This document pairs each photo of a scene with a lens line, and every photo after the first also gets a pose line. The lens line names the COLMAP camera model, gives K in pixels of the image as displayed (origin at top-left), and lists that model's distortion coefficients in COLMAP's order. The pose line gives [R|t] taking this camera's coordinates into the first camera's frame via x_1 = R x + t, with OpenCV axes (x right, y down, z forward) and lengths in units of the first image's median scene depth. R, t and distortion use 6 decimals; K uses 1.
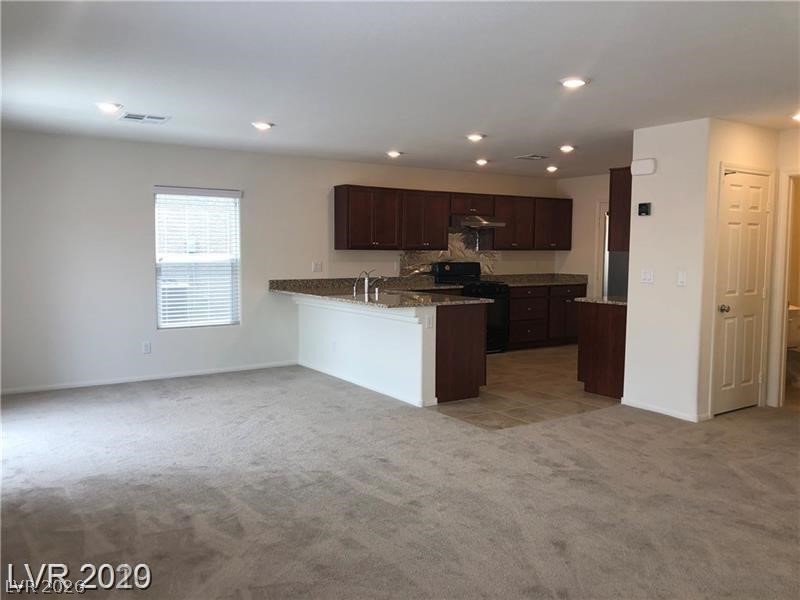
lens RADIAL K [[654.9, 0, 395.1], [0, 654.9, 306.1], [0, 0, 1]] dist [0.026749, -0.037030]
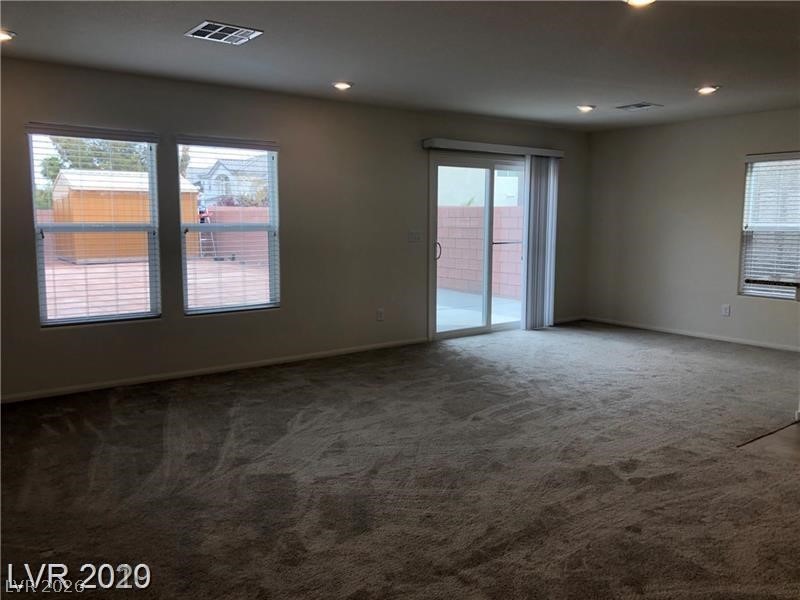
lens RADIAL K [[654.9, 0, 394.7], [0, 654.9, 301.1], [0, 0, 1]] dist [0.026749, -0.037030]
pose [[0.066472, 0.121187, -0.990402, 0.599643], [-0.093631, 0.988975, 0.114728, -0.021467], [0.993385, 0.085106, 0.077086, 0.362712]]
